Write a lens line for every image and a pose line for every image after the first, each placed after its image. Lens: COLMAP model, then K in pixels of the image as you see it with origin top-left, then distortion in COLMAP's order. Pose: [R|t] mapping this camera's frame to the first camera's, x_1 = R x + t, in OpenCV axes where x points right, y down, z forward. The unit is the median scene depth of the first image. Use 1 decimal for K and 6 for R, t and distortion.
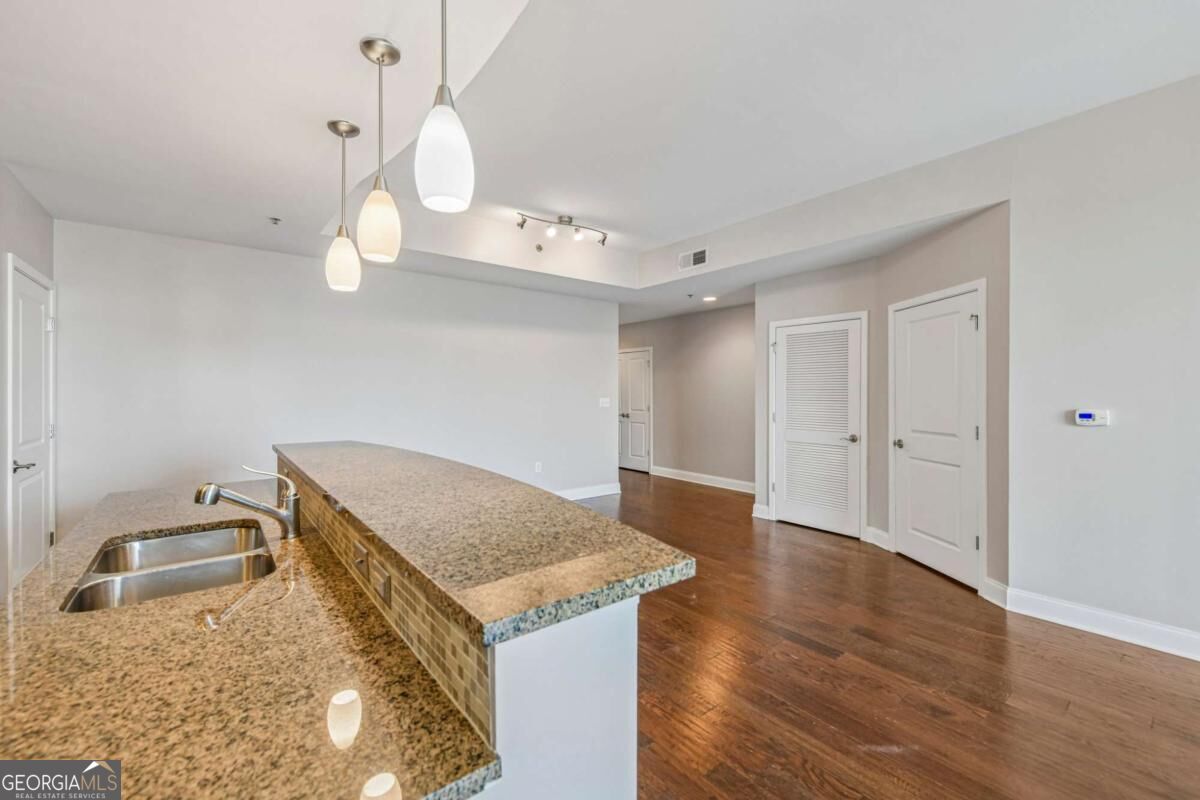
lens RADIAL K [[500.3, 0, 600.0], [0, 500.3, 400.0], [0, 0, 1]] dist [0.000558, 0.000084]
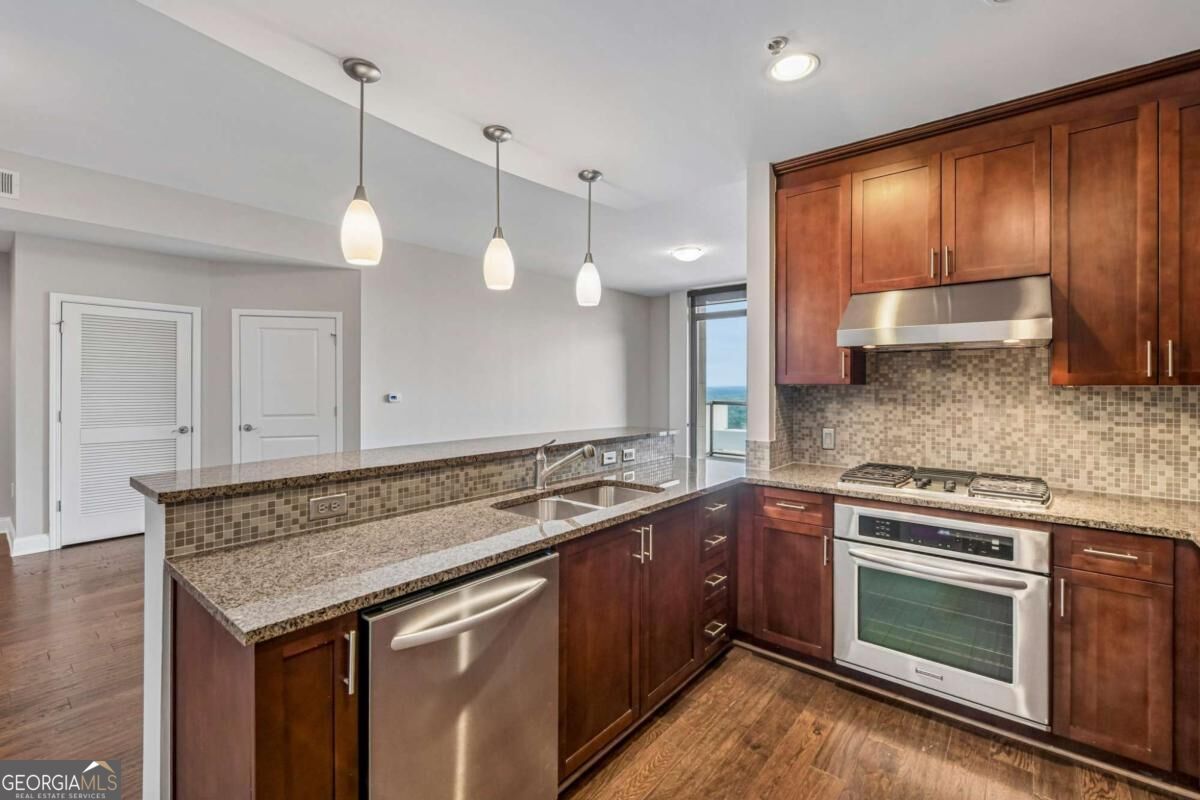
lens RADIAL K [[504.2, 0, 595.6], [0, 504.2, 385.9], [0, 0, 1]] dist [-0.001481, -0.000174]
pose [[-0.205587, -0.000623, 0.978639, -0.679993], [0.011602, 0.999928, 0.003074, -0.005621], [-0.978570, 0.011987, -0.205565, 0.391876]]
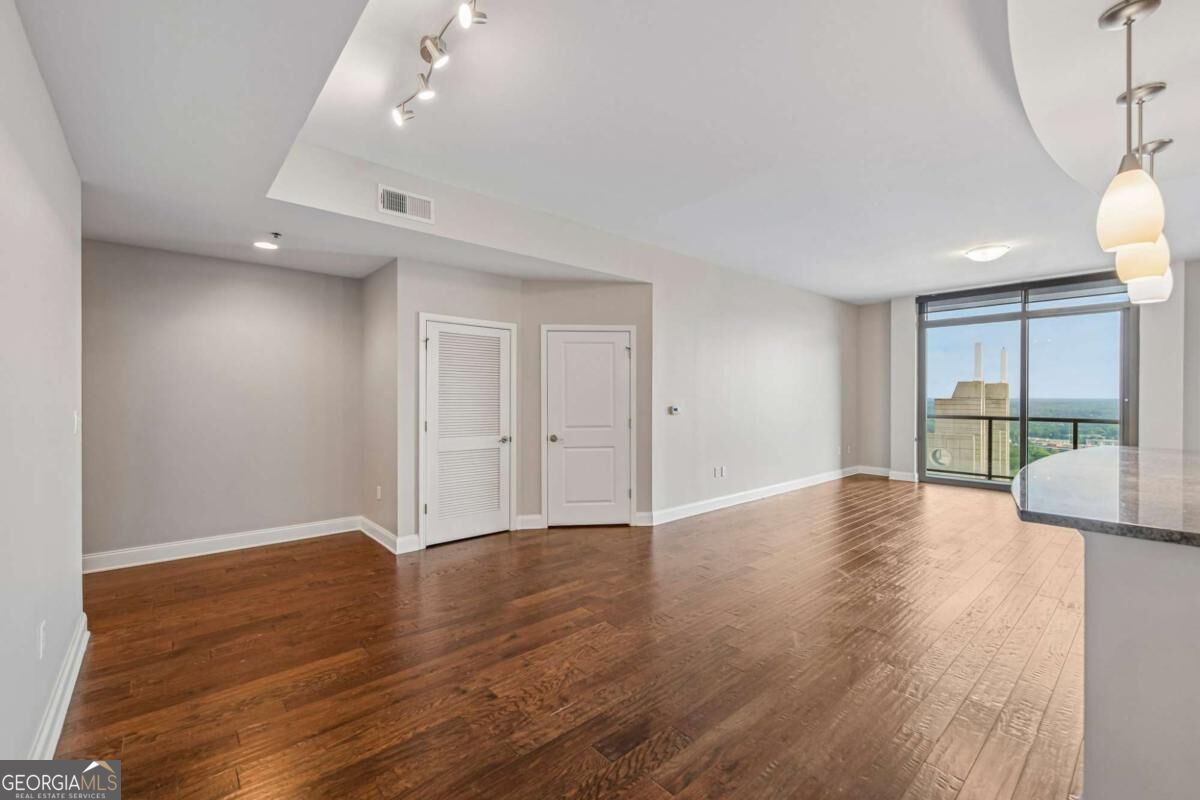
lens RADIAL K [[481.1, 0, 600.0], [0, 481.1, 400.0], [0, 0, 1]] dist [-0.000347, -0.000047]
pose [[-0.046072, -0.005258, 0.998924, -0.546912], [0.011944, 0.999912, 0.005814, -0.012061], [-0.998867, 0.012199, -0.046006, 0.851071]]
